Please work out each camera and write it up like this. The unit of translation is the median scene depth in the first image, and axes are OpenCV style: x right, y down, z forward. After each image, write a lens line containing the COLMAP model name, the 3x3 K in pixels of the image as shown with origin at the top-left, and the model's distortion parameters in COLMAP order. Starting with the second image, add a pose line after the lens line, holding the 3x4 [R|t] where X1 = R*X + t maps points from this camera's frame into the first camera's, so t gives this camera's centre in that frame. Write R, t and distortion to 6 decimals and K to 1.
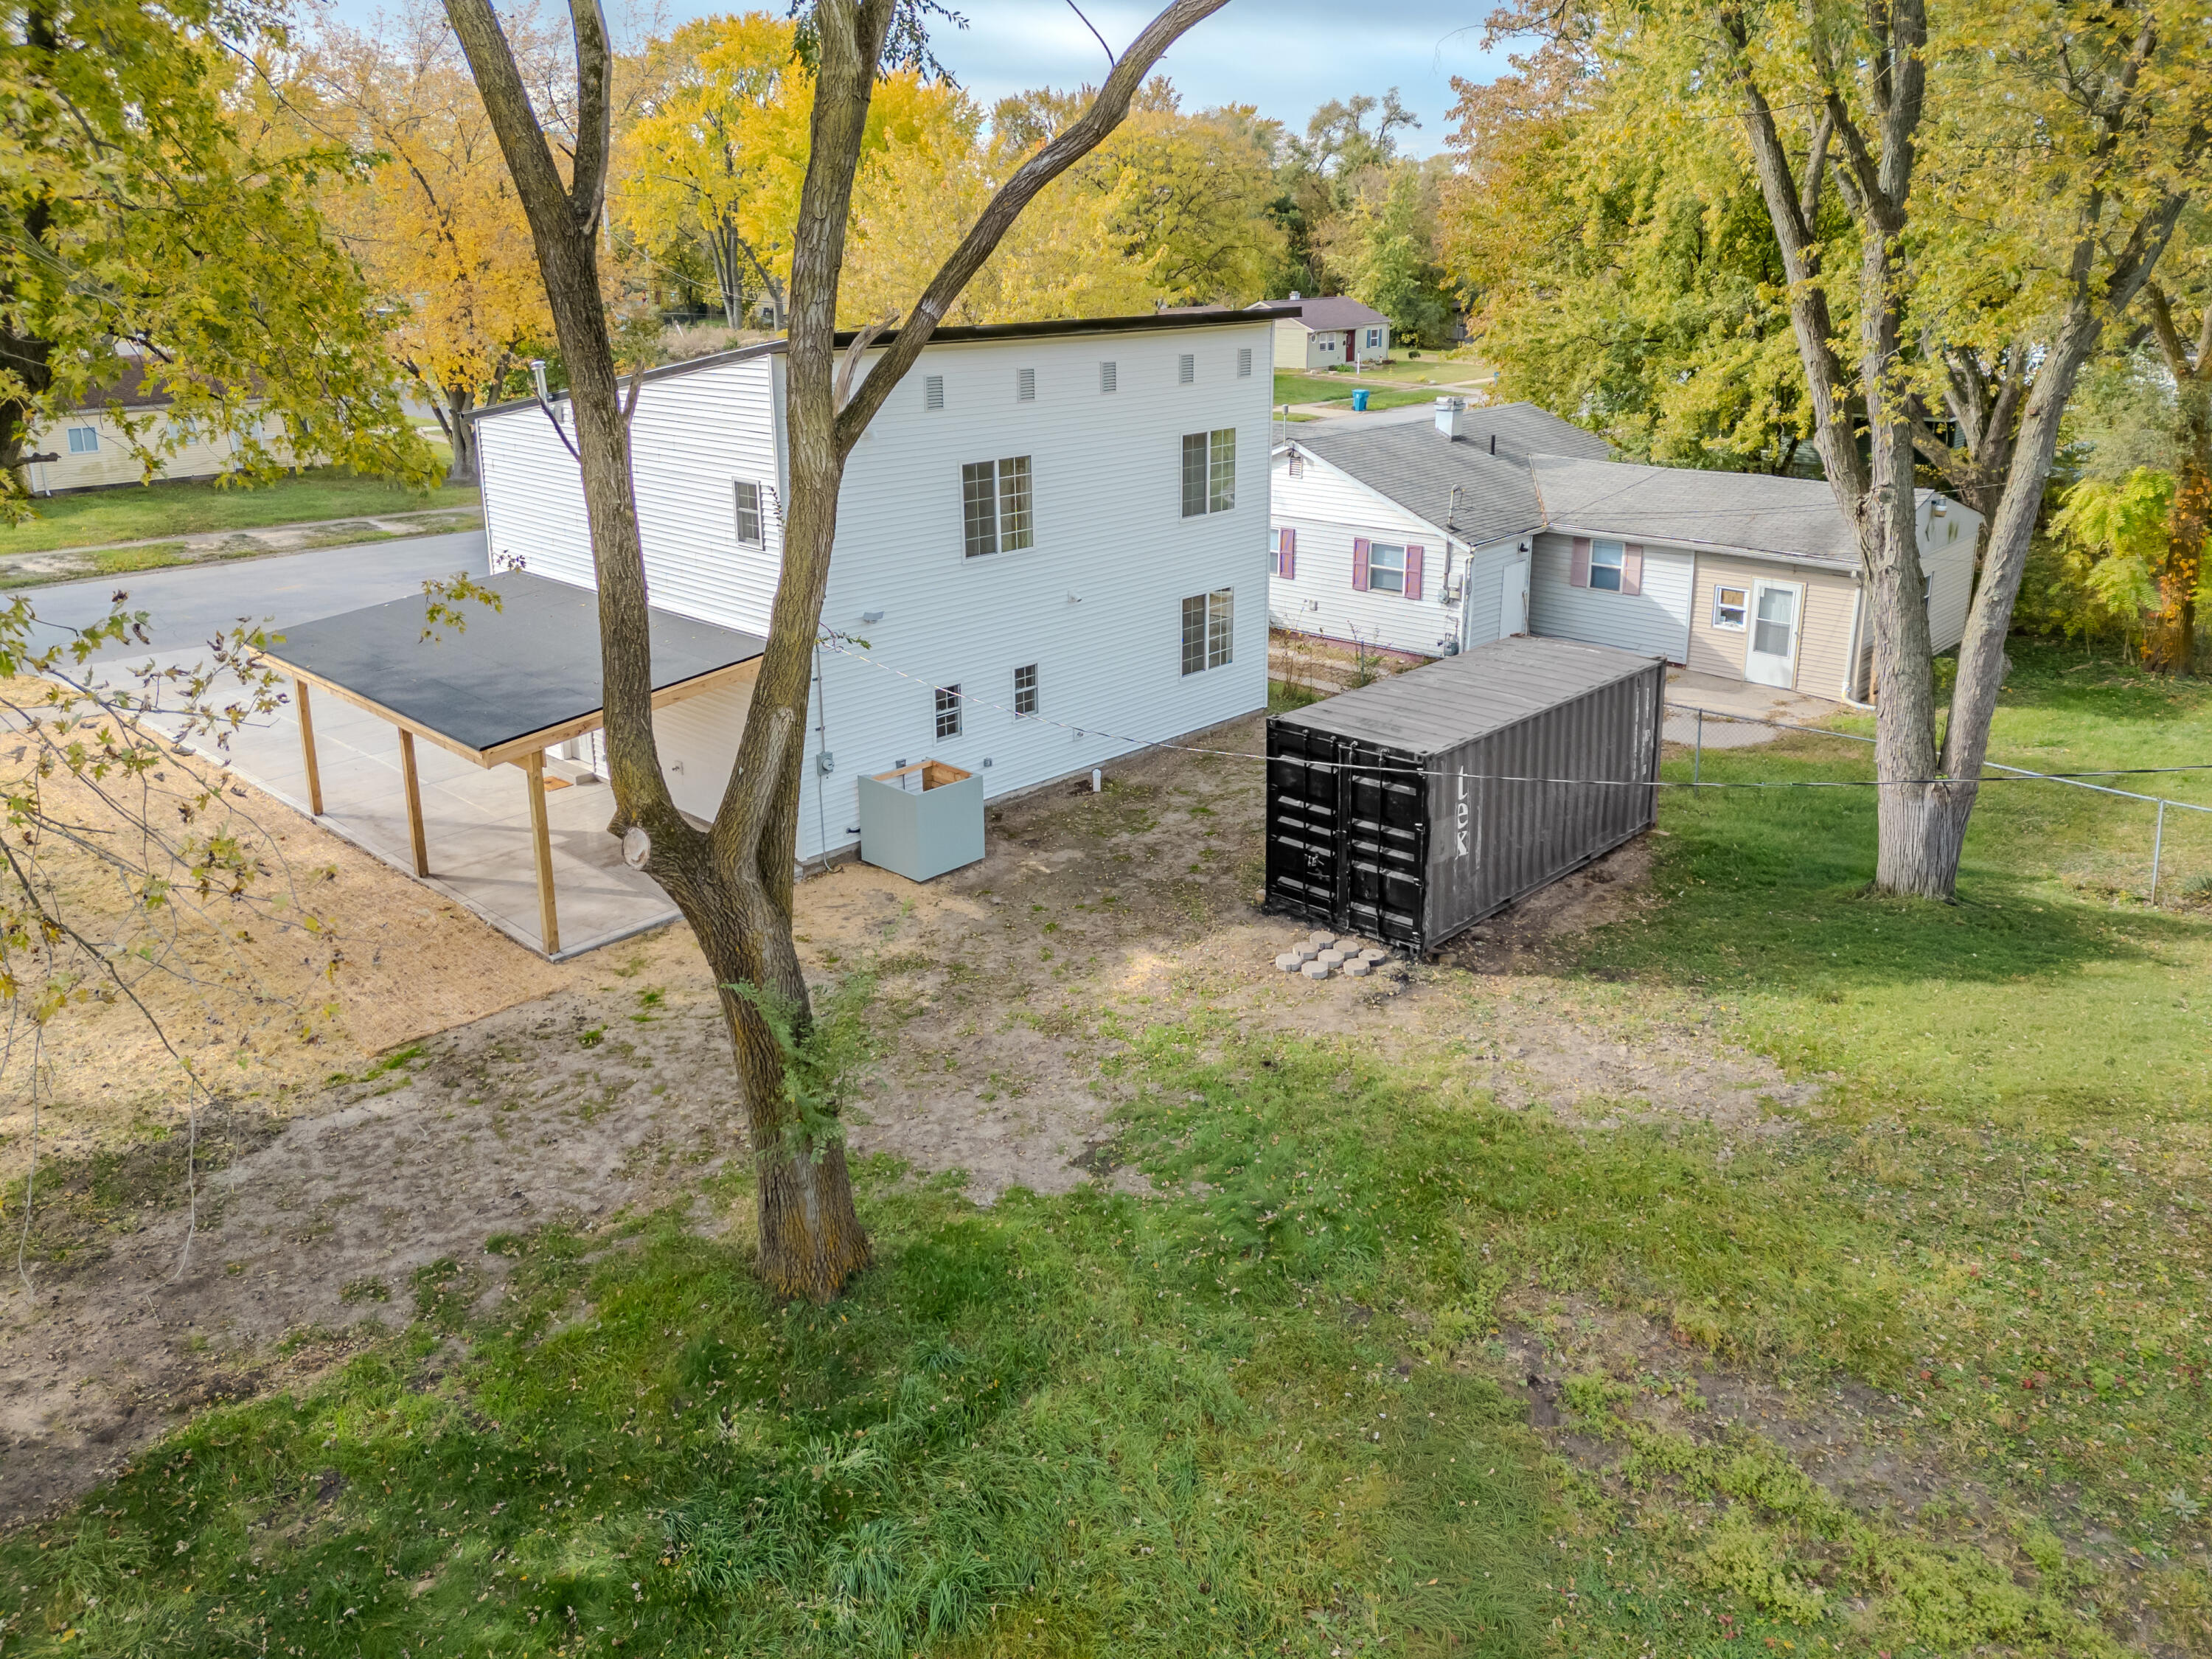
lens RADIAL K [[1542.0, 0, 1109.1], [0, 1542.0, 690.6], [0, 0, 1]] dist [0.072261, -0.092347]
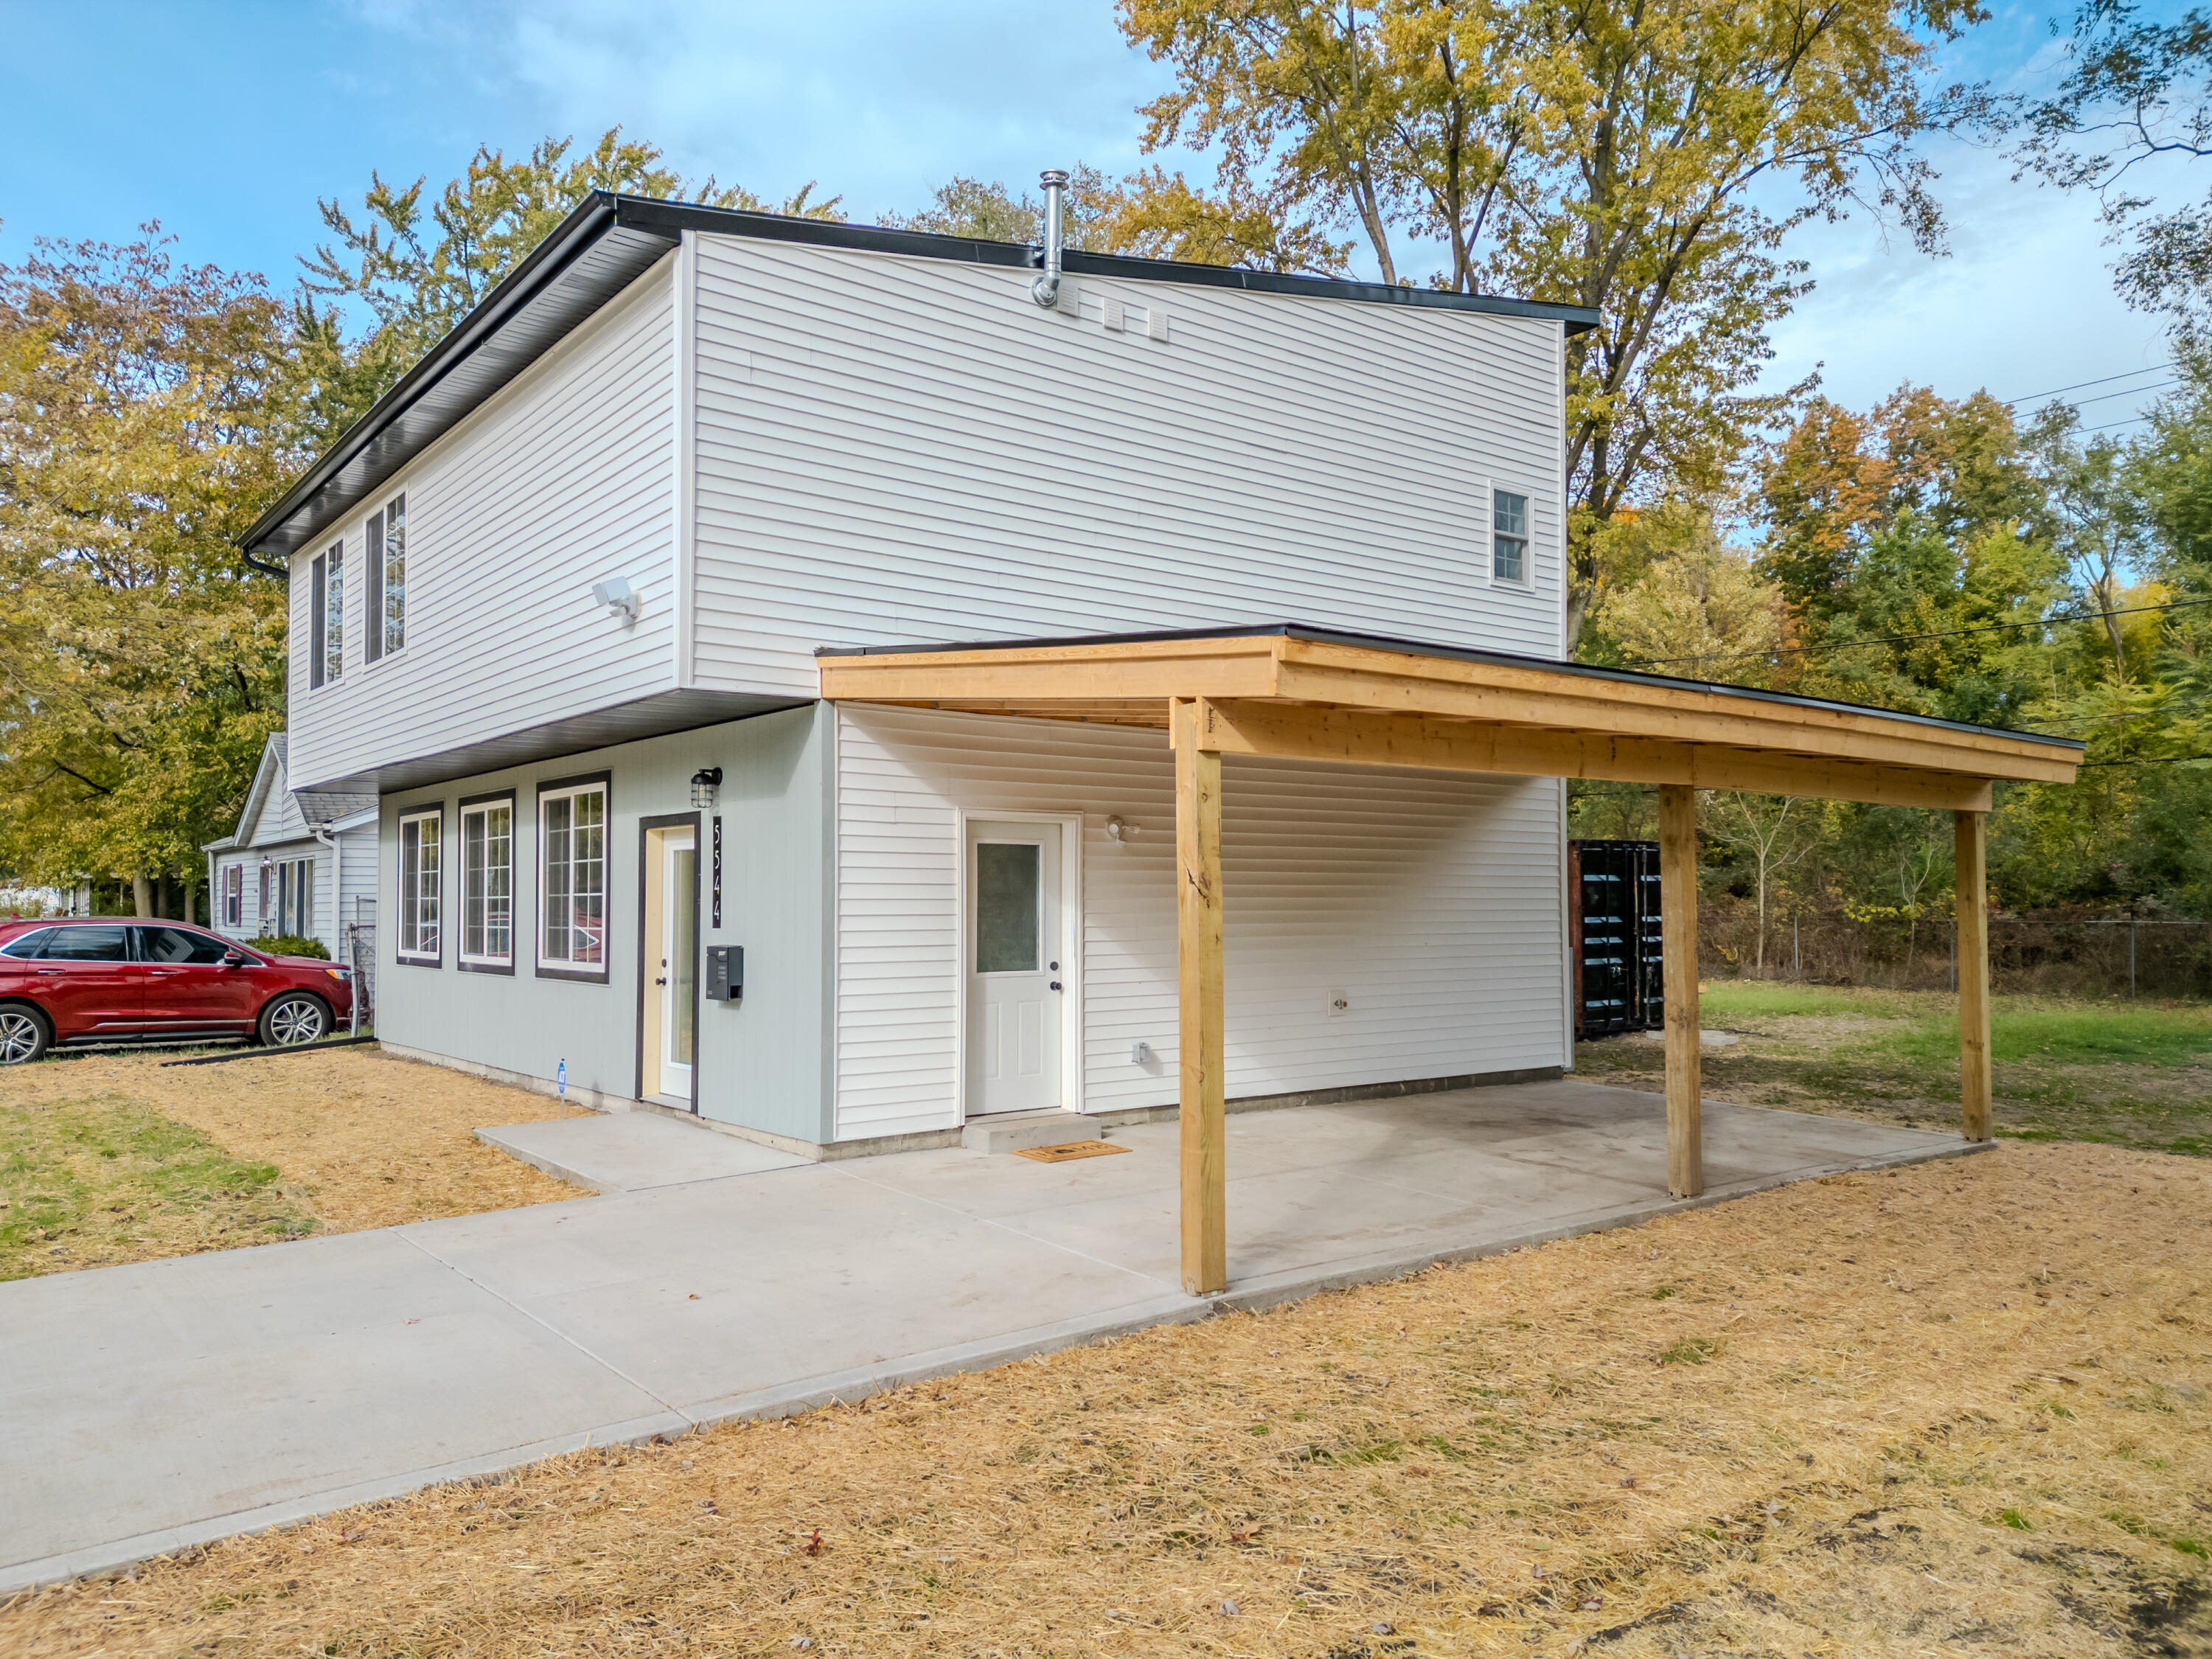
lens RADIAL K [[1545.6, 0, 1083.5], [0, 1545.6, 852.3], [0, 0, 1]] dist [0.073399, -0.063314]
pose [[0.158981, 0.041489, 0.986409, -0.954429], [0.265334, 0.960563, -0.083167, 0.024748], [-0.950959, 0.274950, 0.141703, 1.155802]]
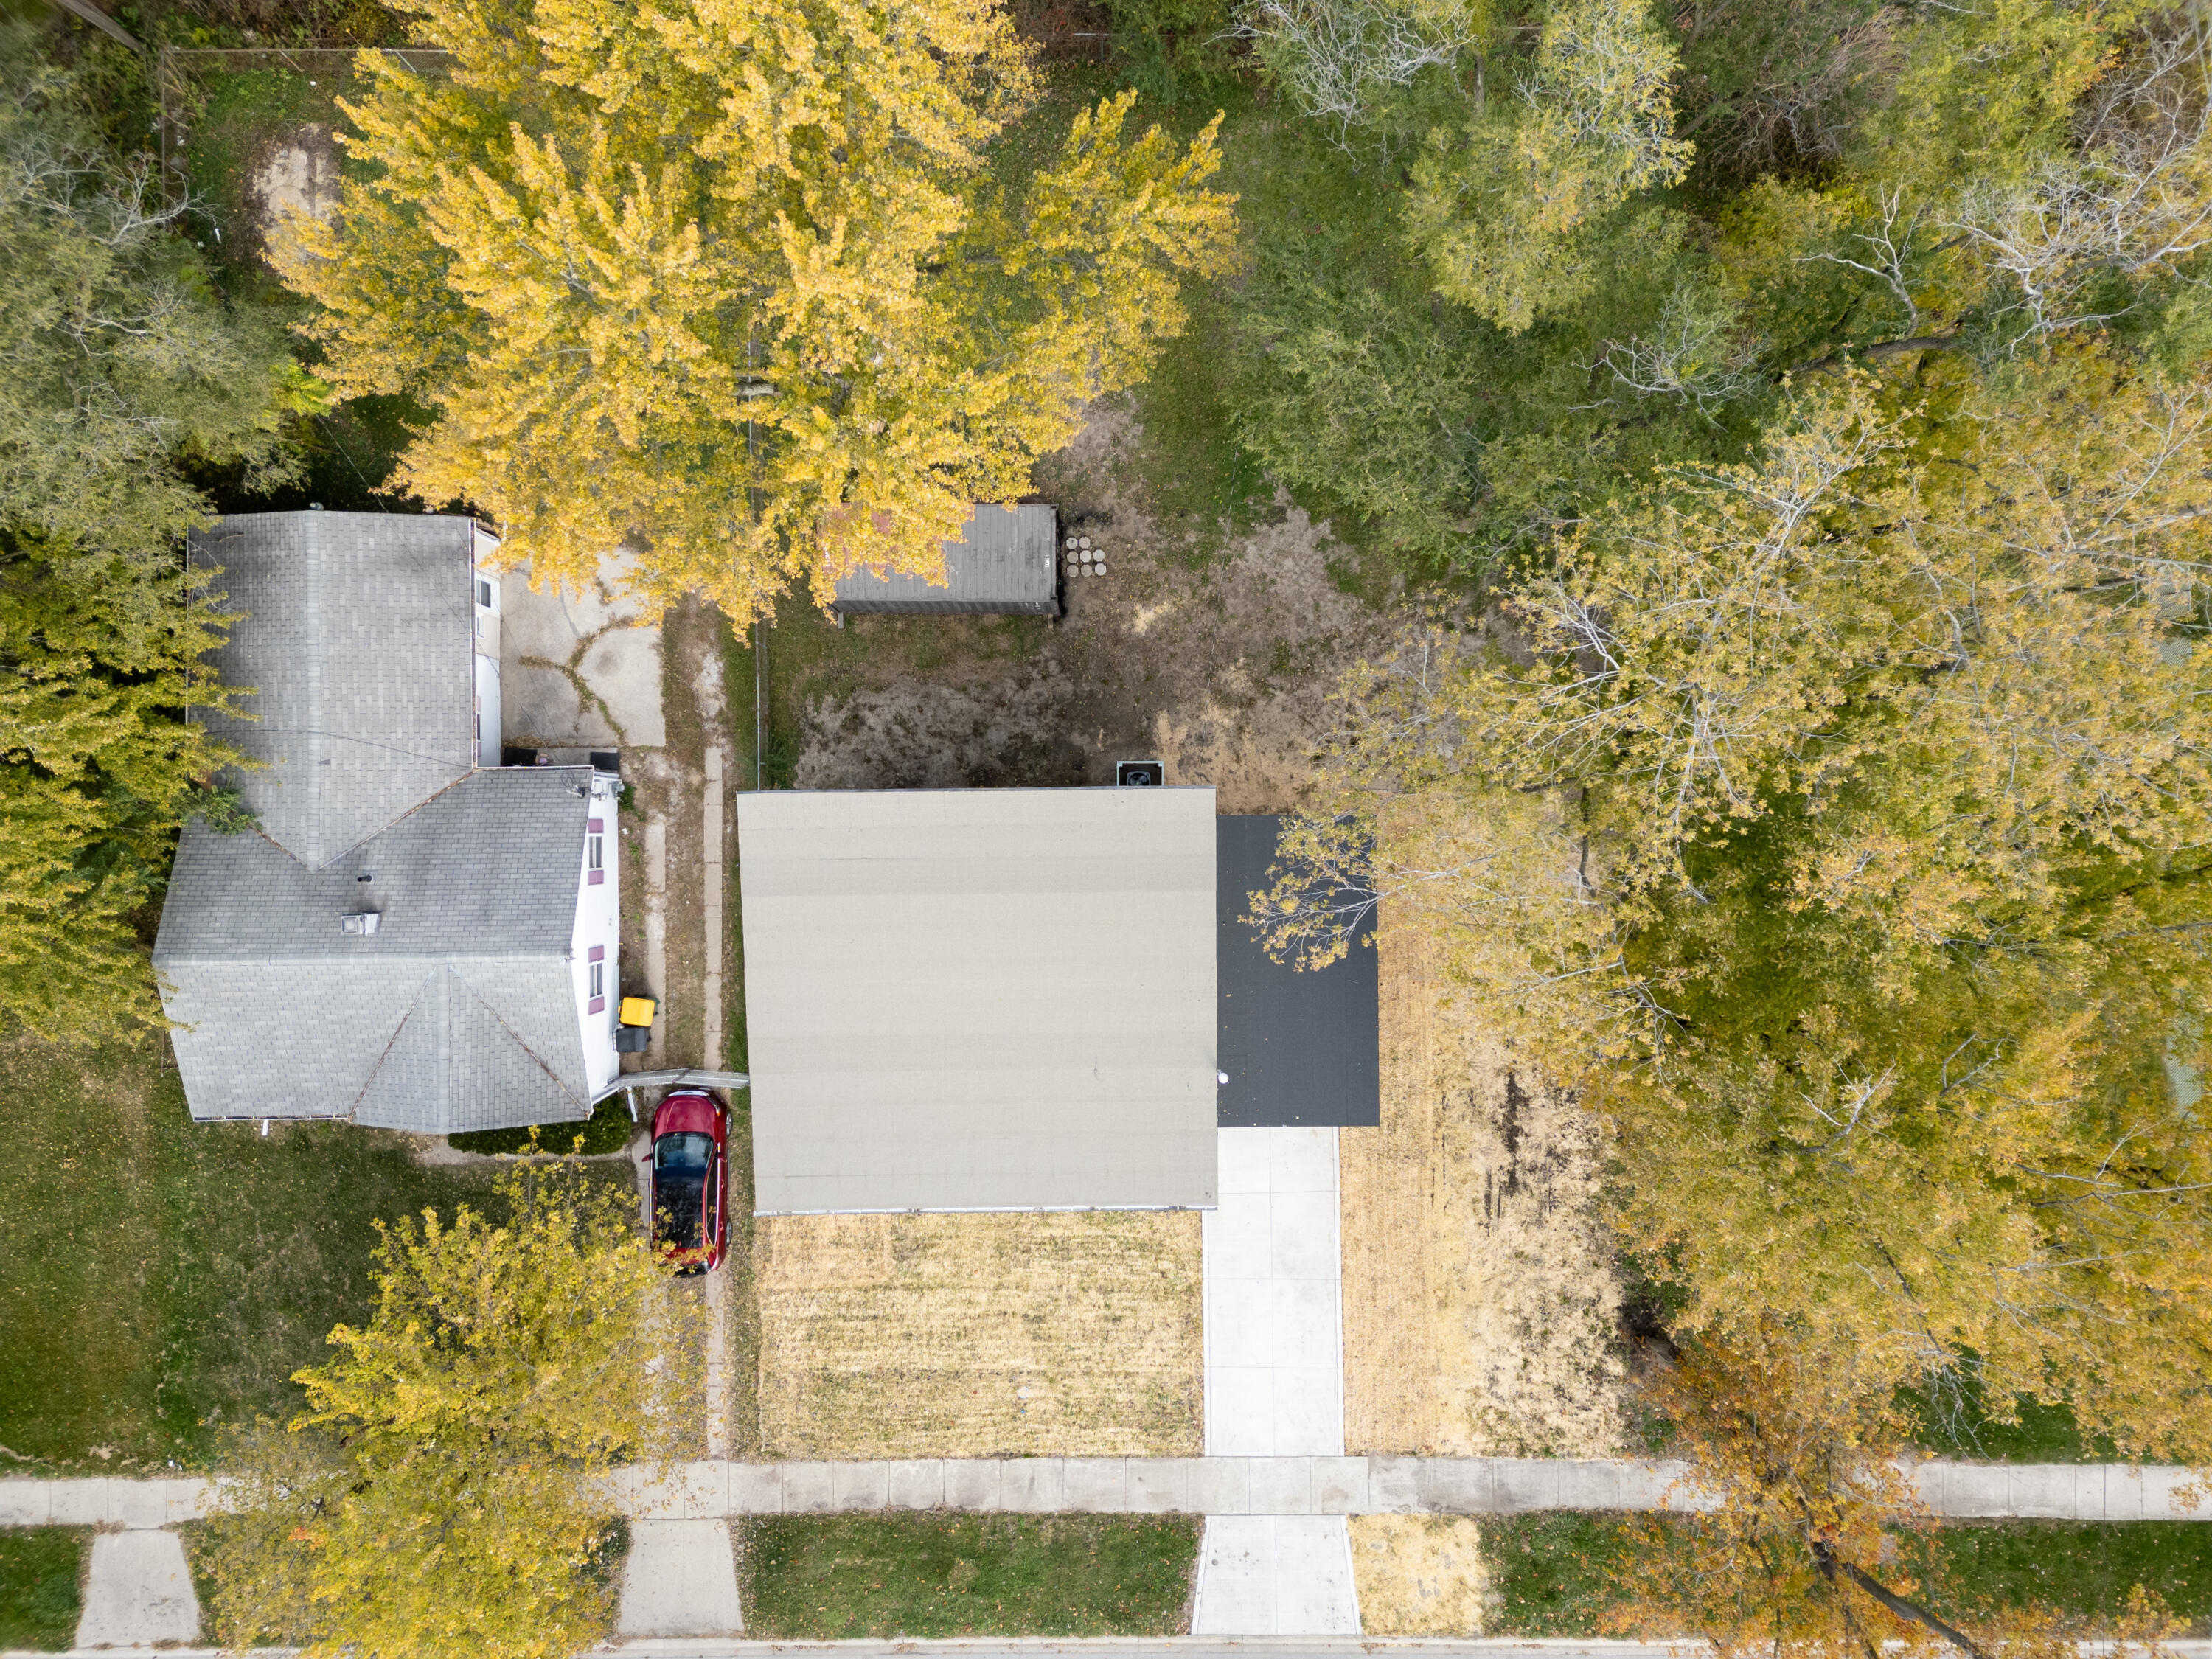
lens RADIAL K [[1528.5, 0, 1100.5], [0, 1528.5, 822.7], [0, 0, 1]] dist [0.073432, -0.067749]
pose [[-0.685593, -0.727478, 0.027184, -0.193020], [0.209325, -0.161233, 0.964462, -1.847153], [-0.697242, 0.666918, 0.262819, 0.650137]]
